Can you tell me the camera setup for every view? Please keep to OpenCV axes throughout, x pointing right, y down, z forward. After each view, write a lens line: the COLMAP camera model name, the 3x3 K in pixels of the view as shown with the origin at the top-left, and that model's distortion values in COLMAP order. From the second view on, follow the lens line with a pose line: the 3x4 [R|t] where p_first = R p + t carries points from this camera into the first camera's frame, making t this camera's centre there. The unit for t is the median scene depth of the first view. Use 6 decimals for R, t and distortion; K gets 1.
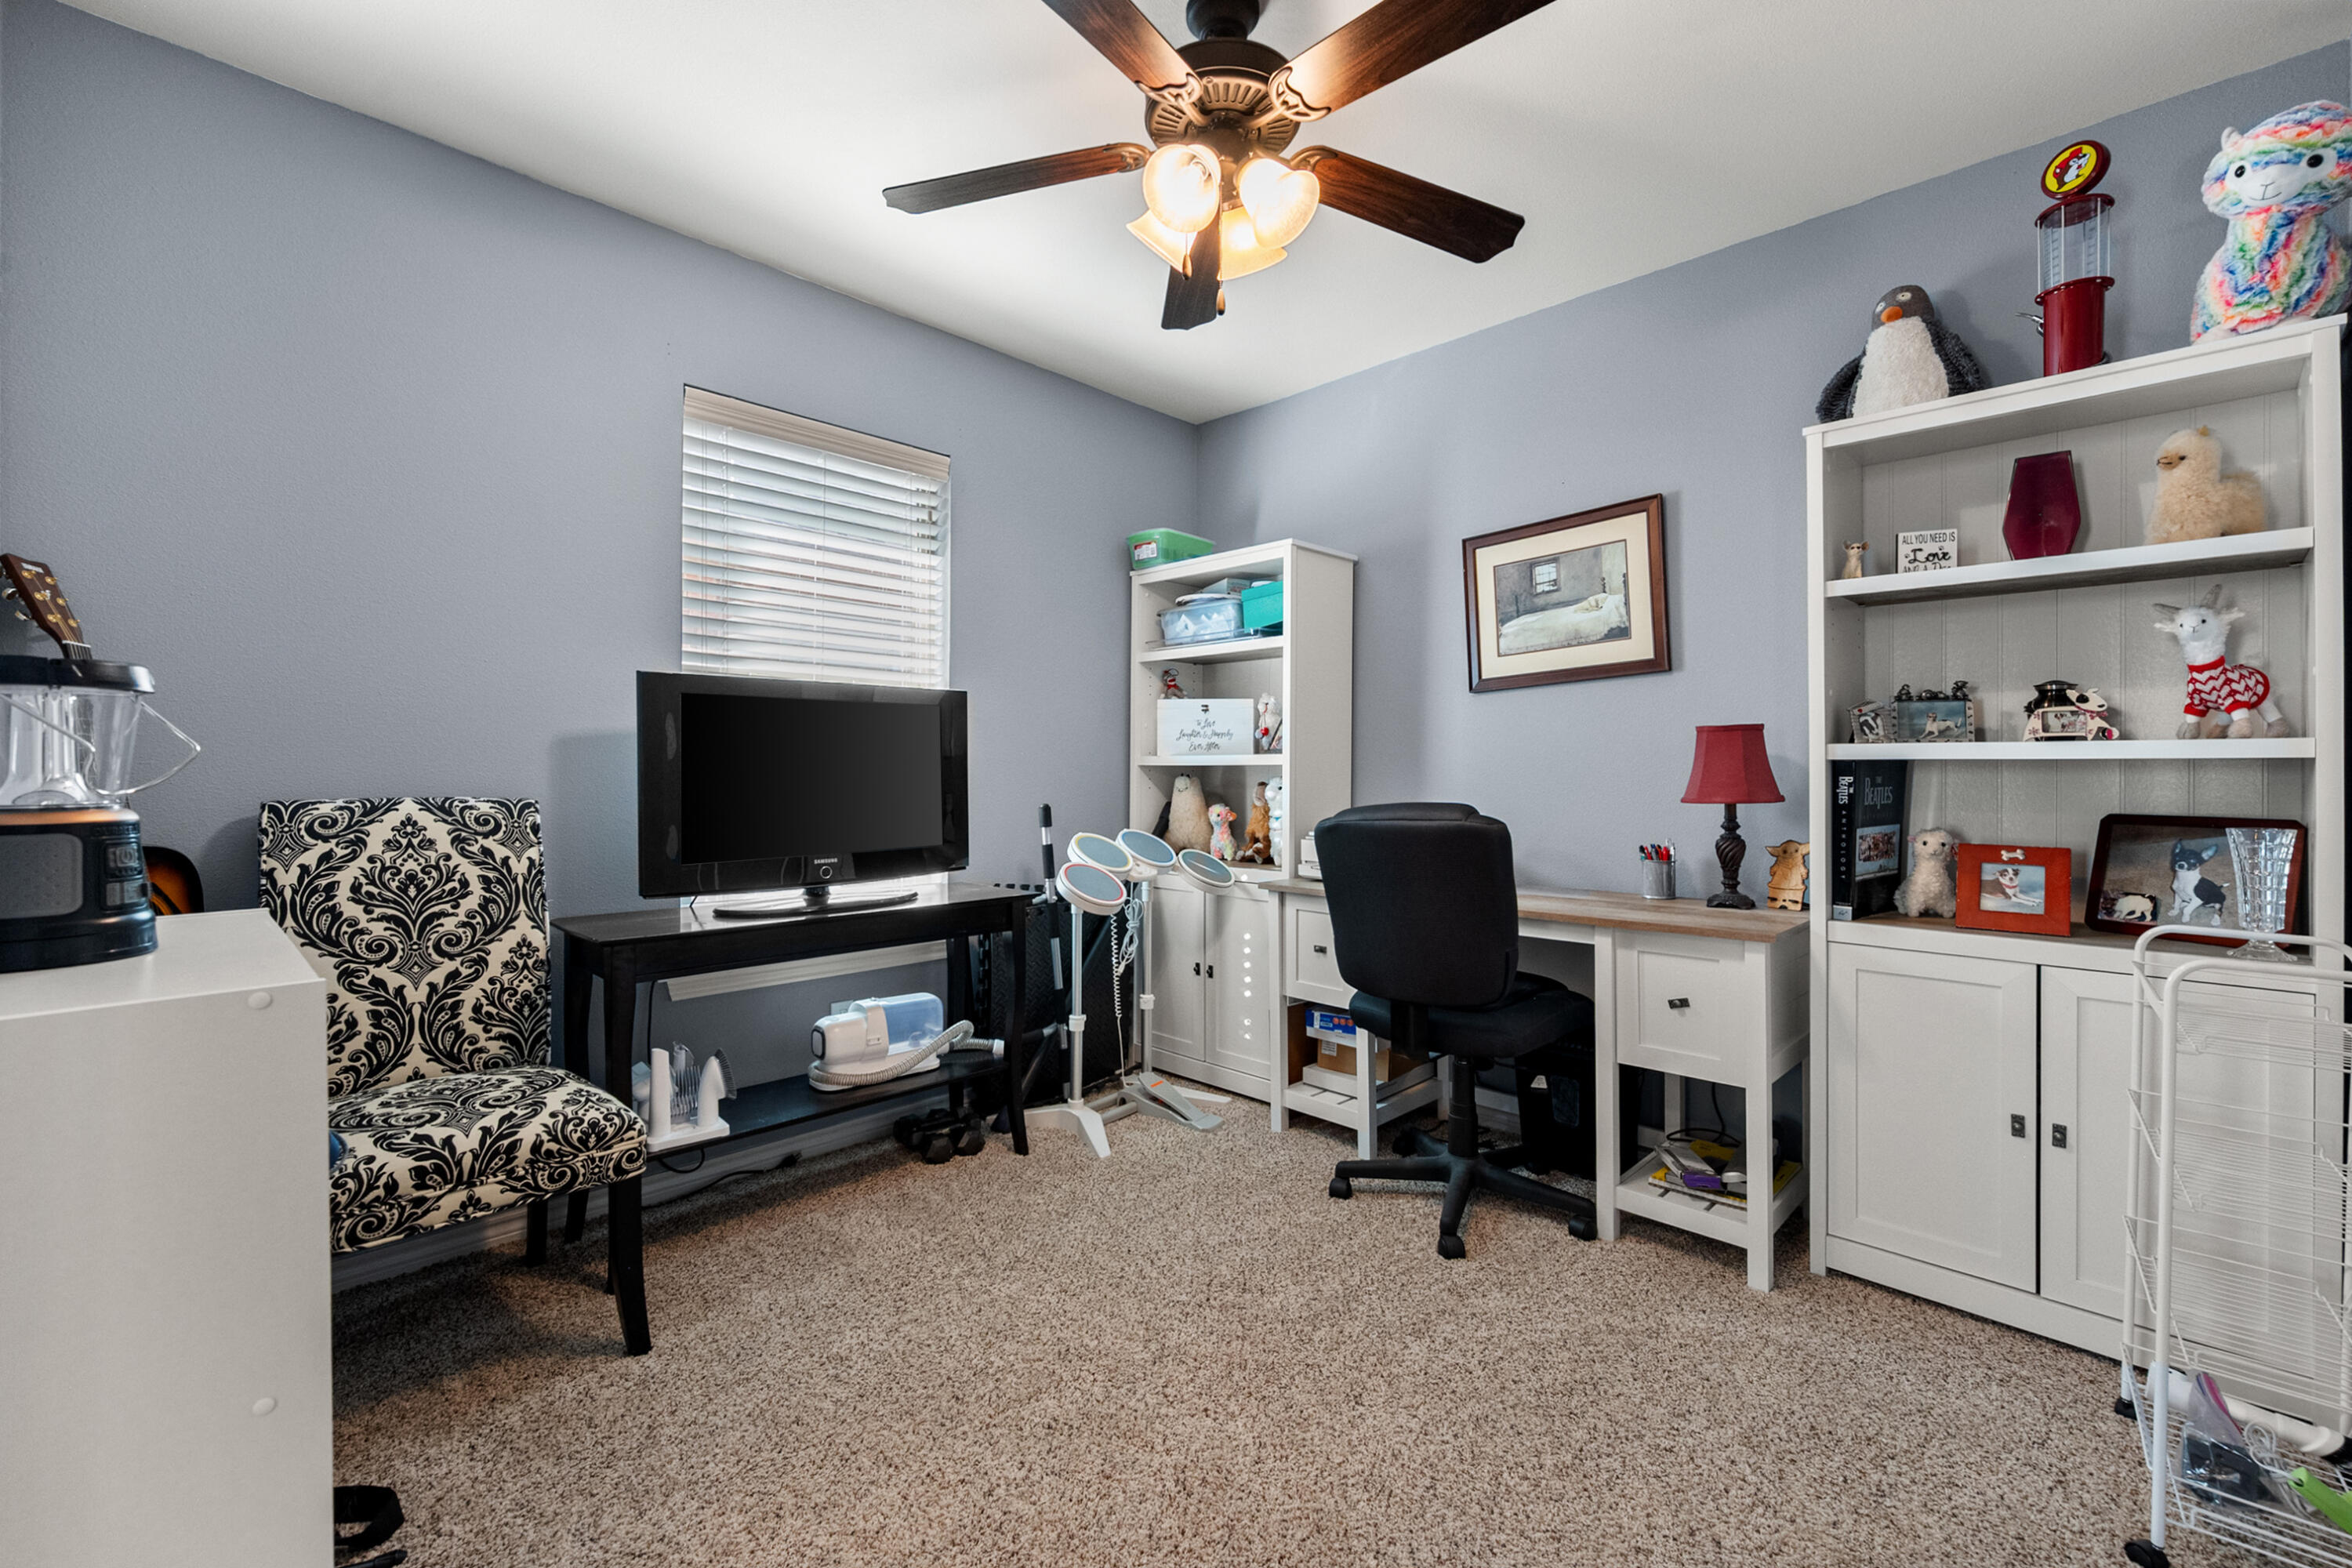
lens RADIAL K [[994.8, 0, 1170.4], [0, 994.8, 782.1], [0, 0, 1]] dist [-0.002348, -0.000186]
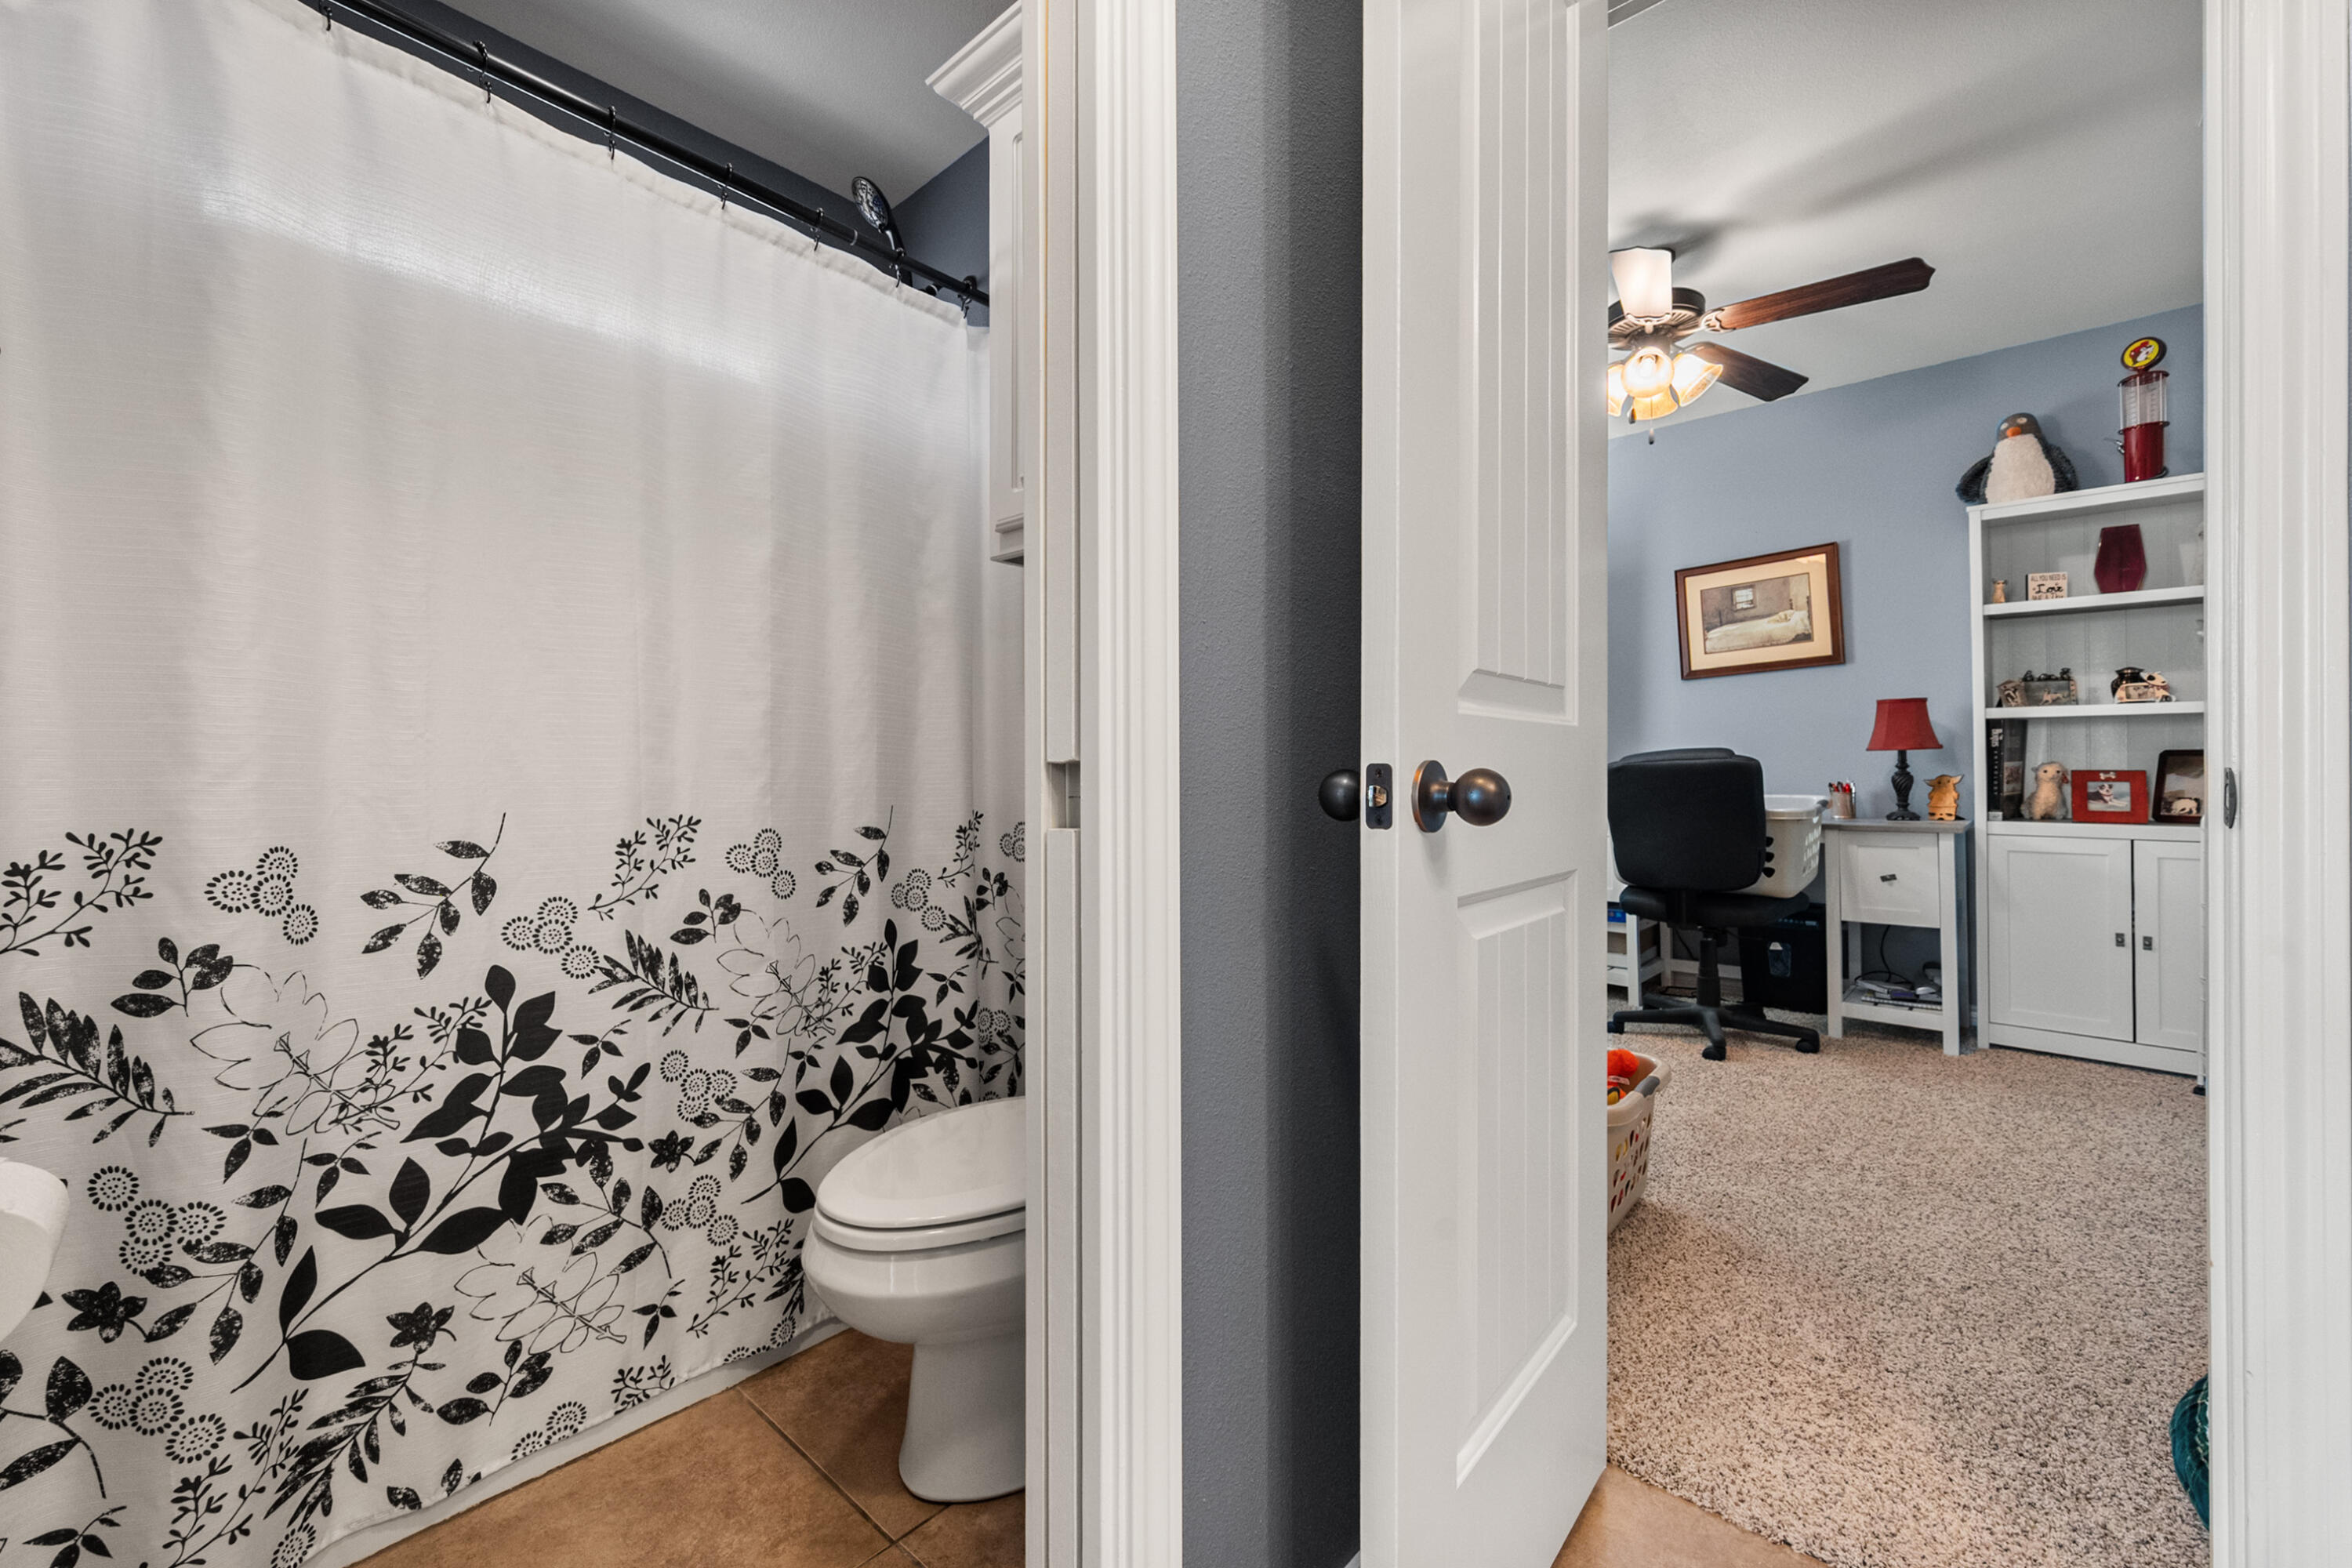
lens RADIAL K [[950.0, 0, 1184.9], [0, 950.0, 770.0], [0, 0, 1]] dist [0.003997, -0.000482]
pose [[0.998834, -0.011099, 0.046981, -0.657094], [0.011377, 0.999919, -0.005656, 0.051514], [-0.046915, 0.006184, 0.998880, -0.431954]]
